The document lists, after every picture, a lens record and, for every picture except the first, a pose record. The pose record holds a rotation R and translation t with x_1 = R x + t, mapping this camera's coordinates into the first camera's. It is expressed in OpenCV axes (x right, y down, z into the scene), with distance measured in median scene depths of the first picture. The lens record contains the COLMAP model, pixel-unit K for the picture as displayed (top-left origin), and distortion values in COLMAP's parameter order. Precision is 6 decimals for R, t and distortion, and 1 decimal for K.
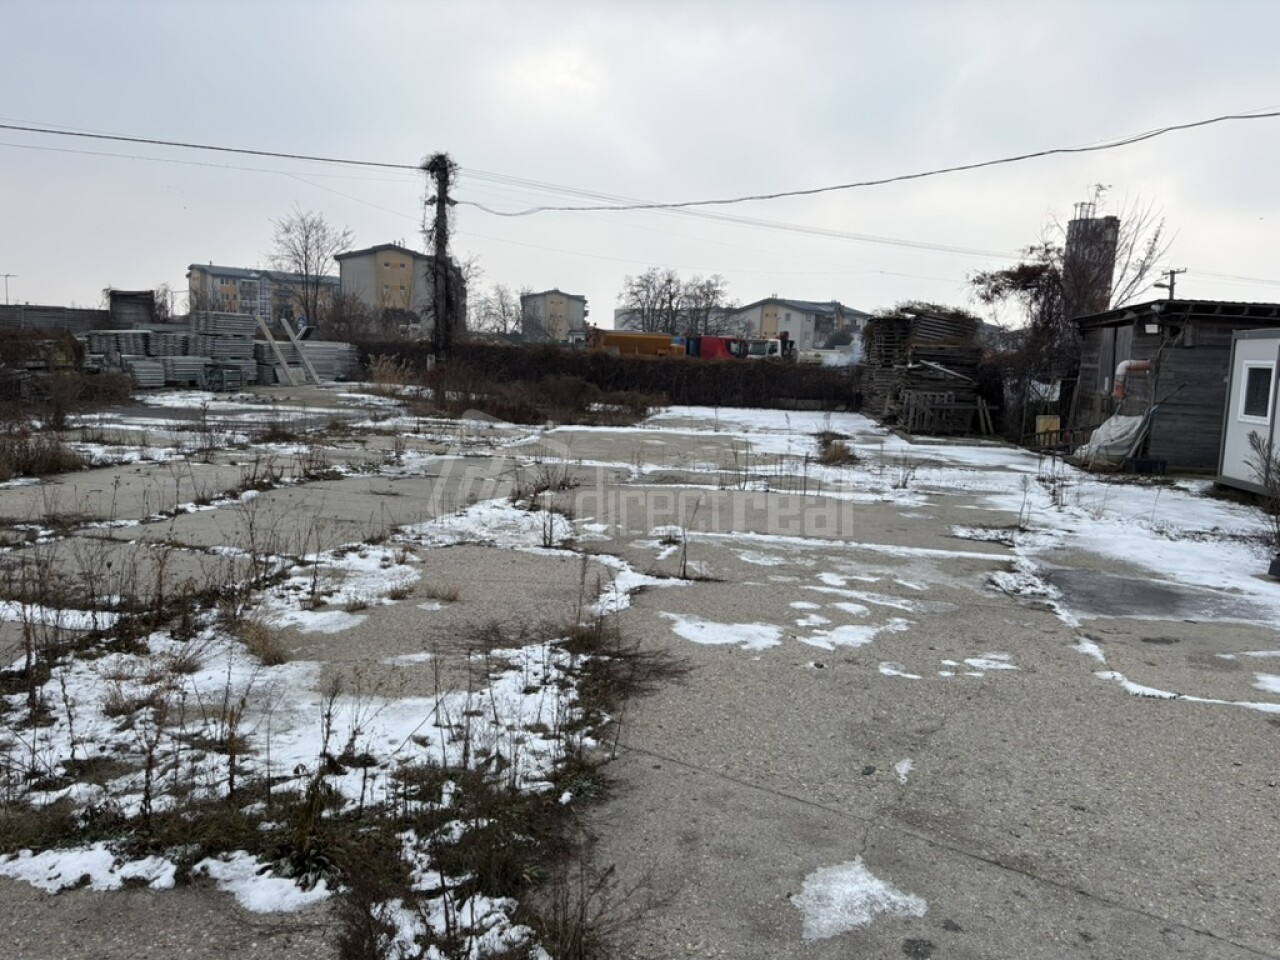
lens RADIAL K [[959.8, 0, 638.1], [0, 959.8, 479.7], [0, 0, 1]] dist [0.030798, -0.026251]
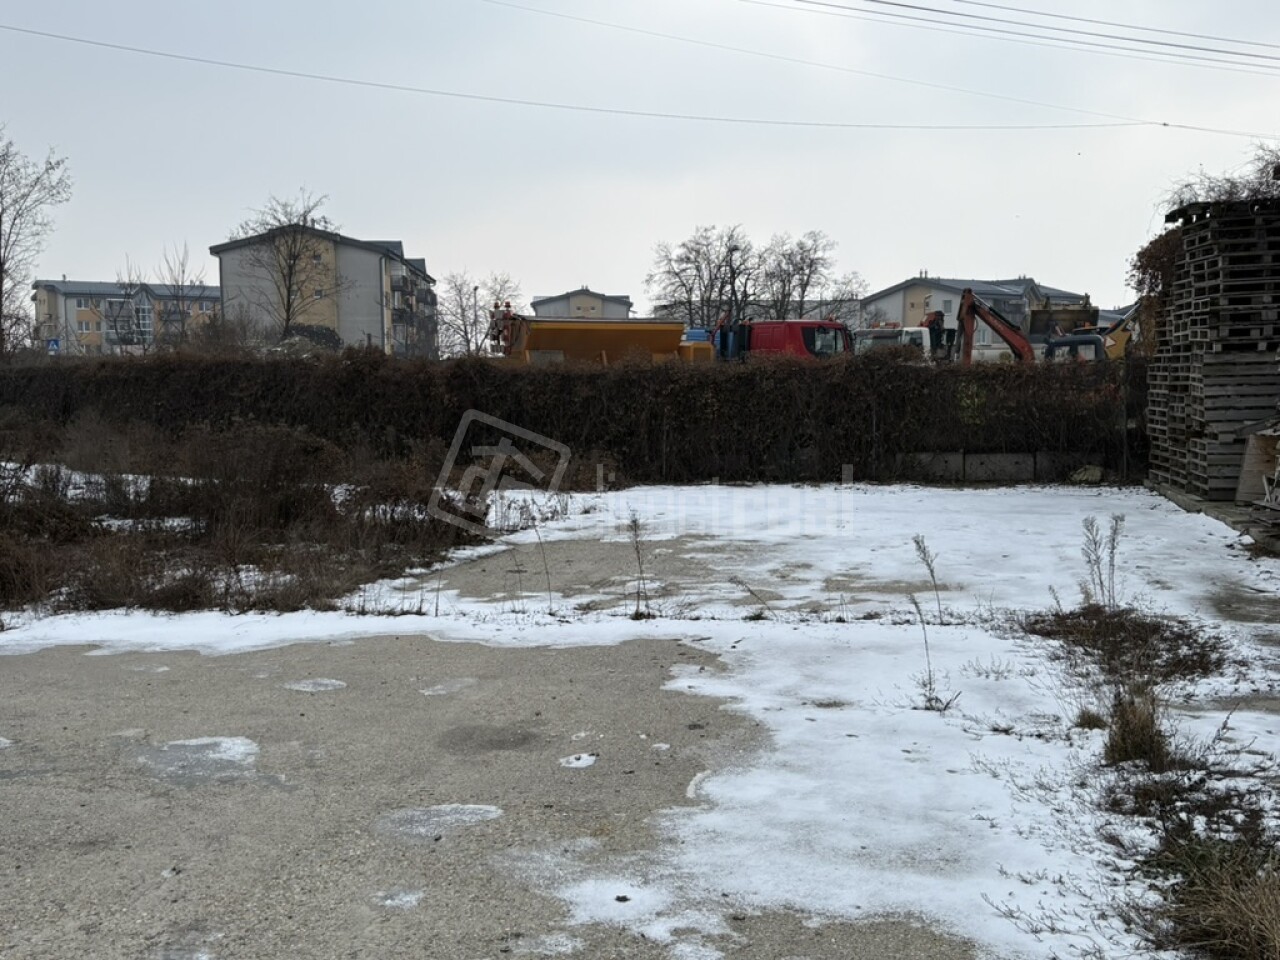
lens RADIAL K [[1364.7, 0, 638.2], [0, 1364.7, 479.4], [0, 0, 1]] dist [0.057579, 0.000000]
pose [[0.996038, -0.046283, -0.075935, 0.020222], [0.041528, 0.997146, -0.063046, -0.011965], [0.078637, 0.059643, 0.995118, 0.118932]]
